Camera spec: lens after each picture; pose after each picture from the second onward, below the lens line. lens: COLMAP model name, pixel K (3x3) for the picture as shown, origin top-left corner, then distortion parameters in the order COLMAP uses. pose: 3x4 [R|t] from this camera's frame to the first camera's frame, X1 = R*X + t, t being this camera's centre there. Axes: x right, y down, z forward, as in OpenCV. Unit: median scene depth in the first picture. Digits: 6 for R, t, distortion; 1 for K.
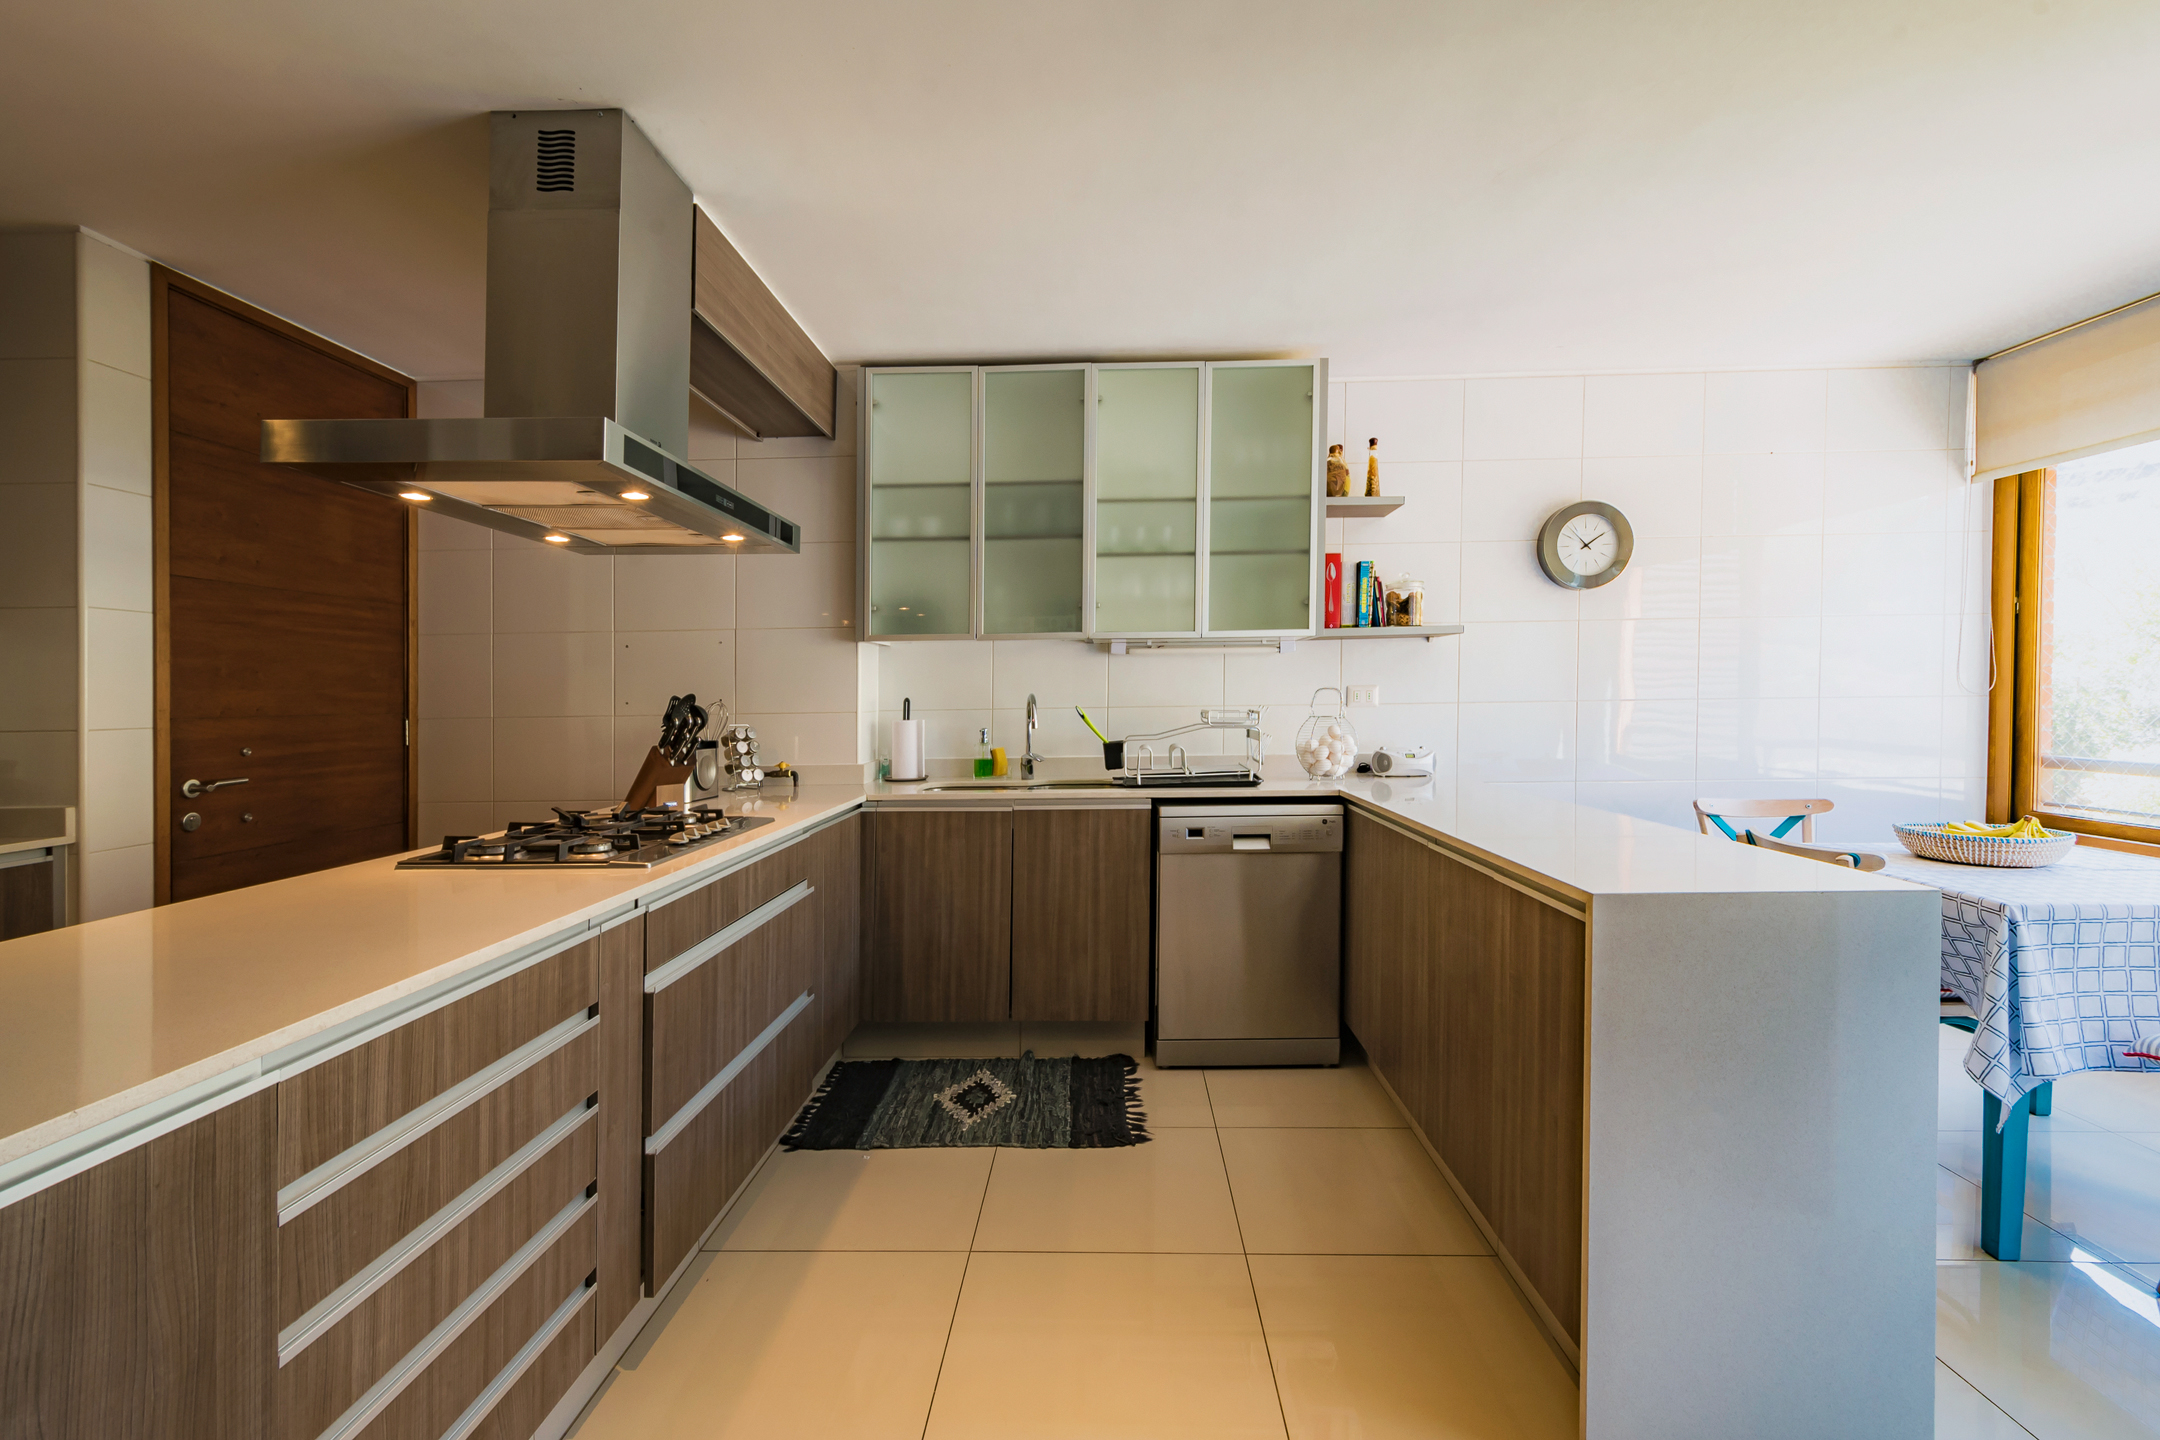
lens RADIAL K [[966.8, 0, 1080.0], [0, 966.8, 720.0], [0, 0, 1]] dist [0.002342, 0.000295]
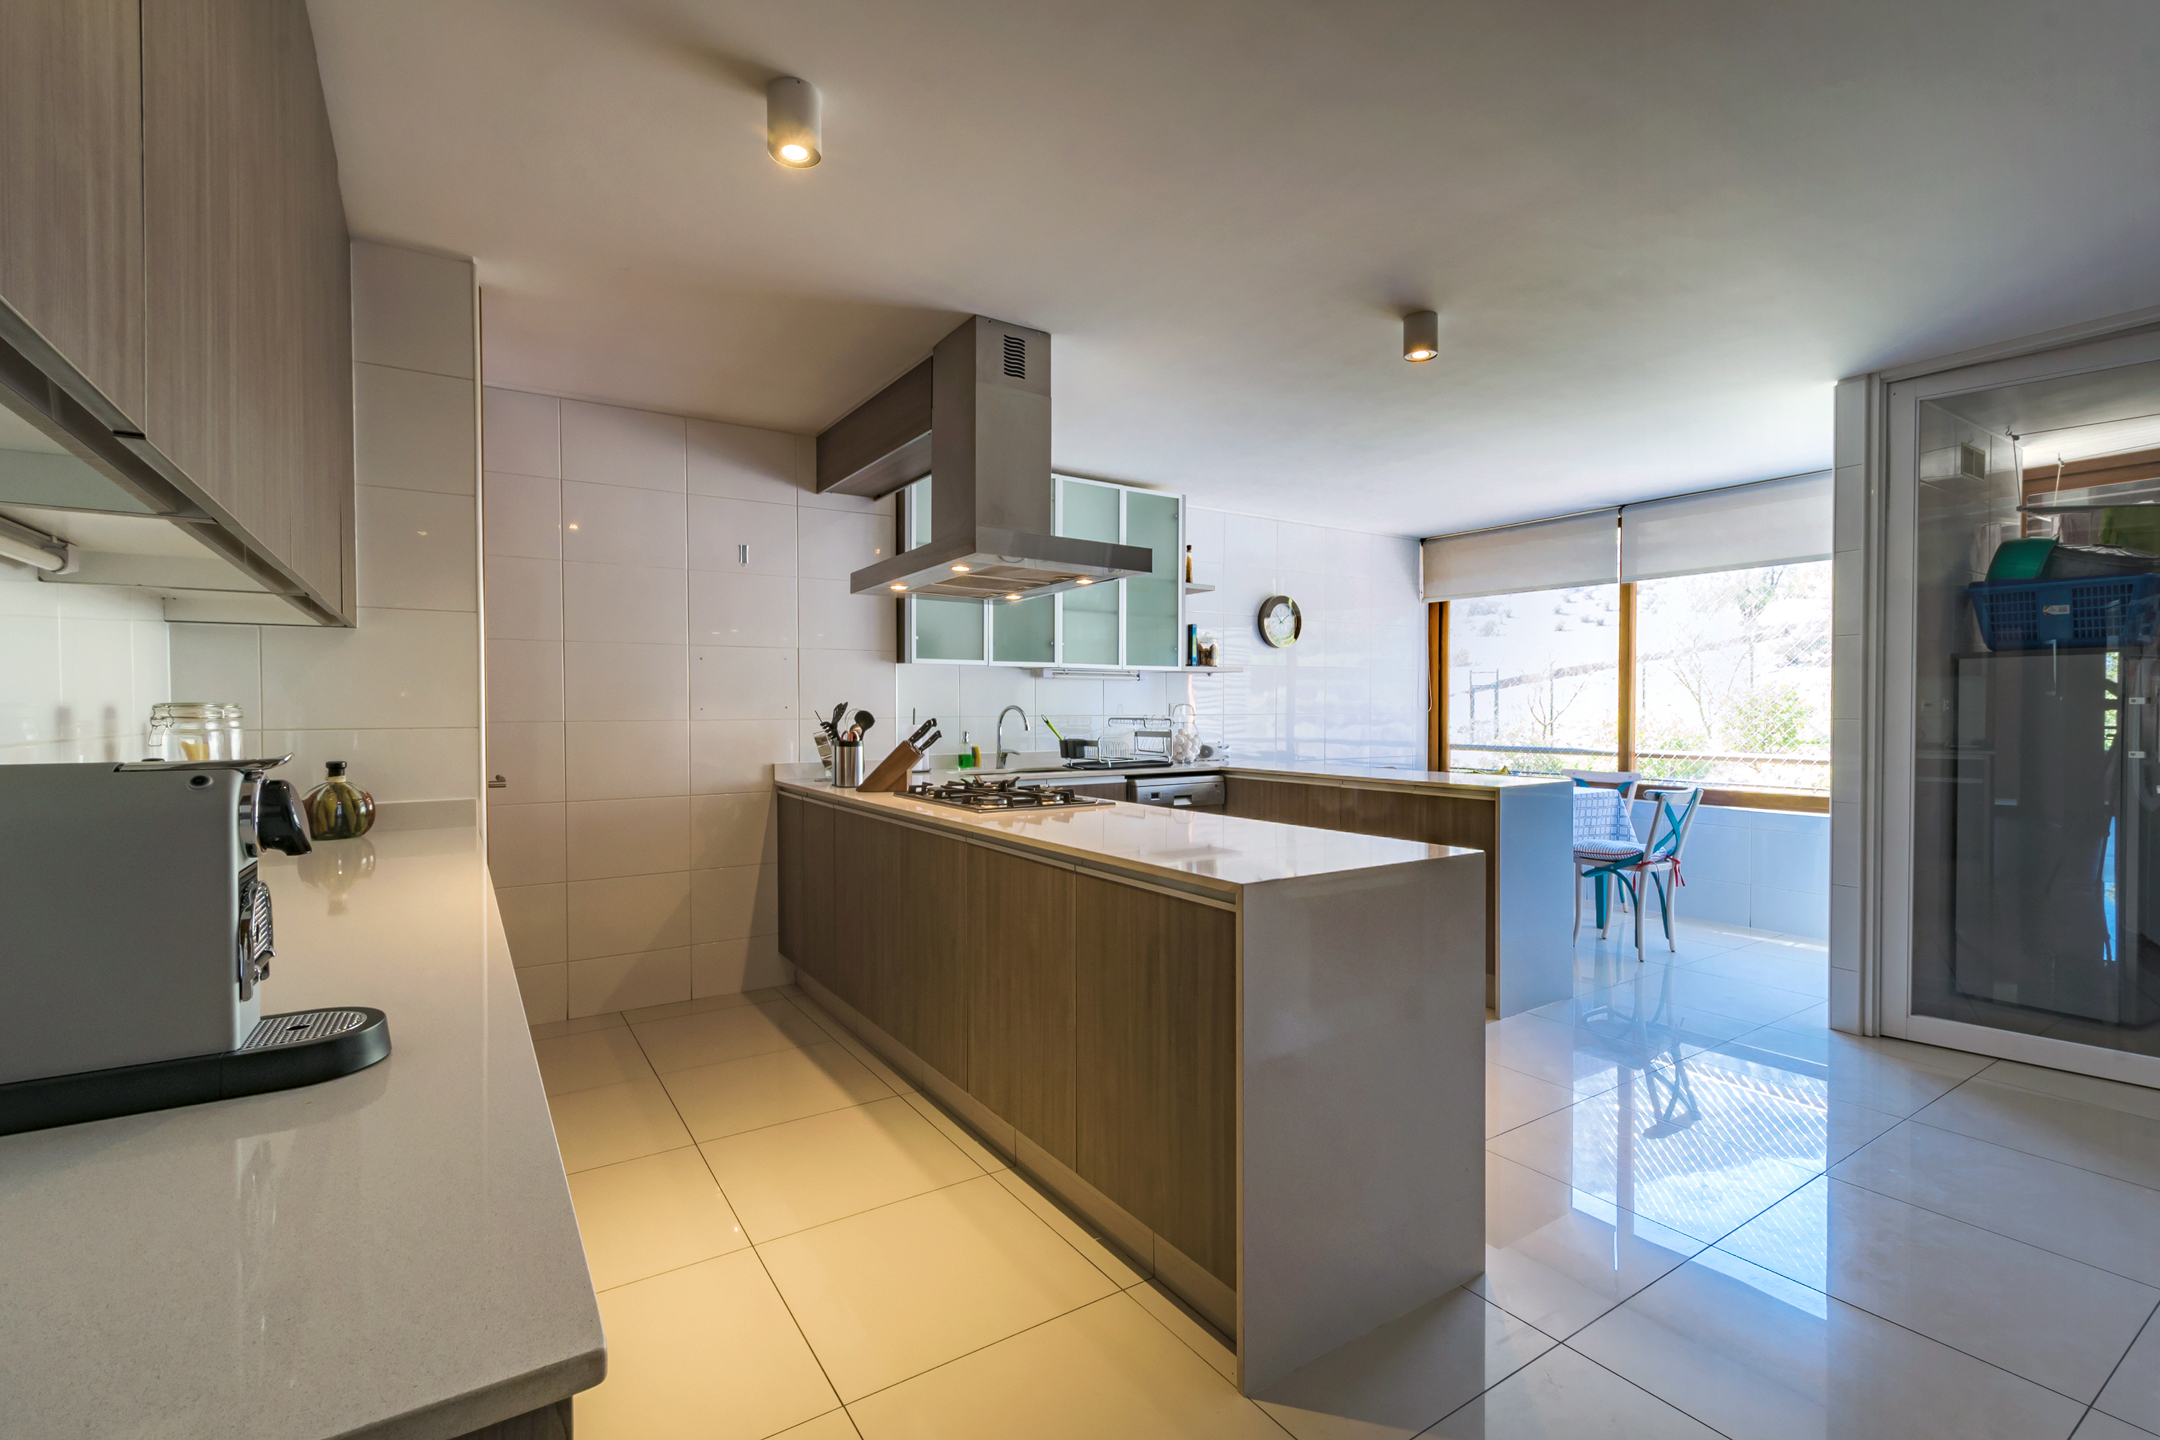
lens RADIAL K [[945.9, 0, 1109.2], [0, 945.9, 722.8], [0, 0, 1]] dist [0.000472, 0.000069]
pose [[0.814216, 0.005315, 0.580537, -0.726173], [0.002125, 0.999924, -0.012134, 0.014999], [-0.580558, 0.011113, 0.814143, -0.176623]]
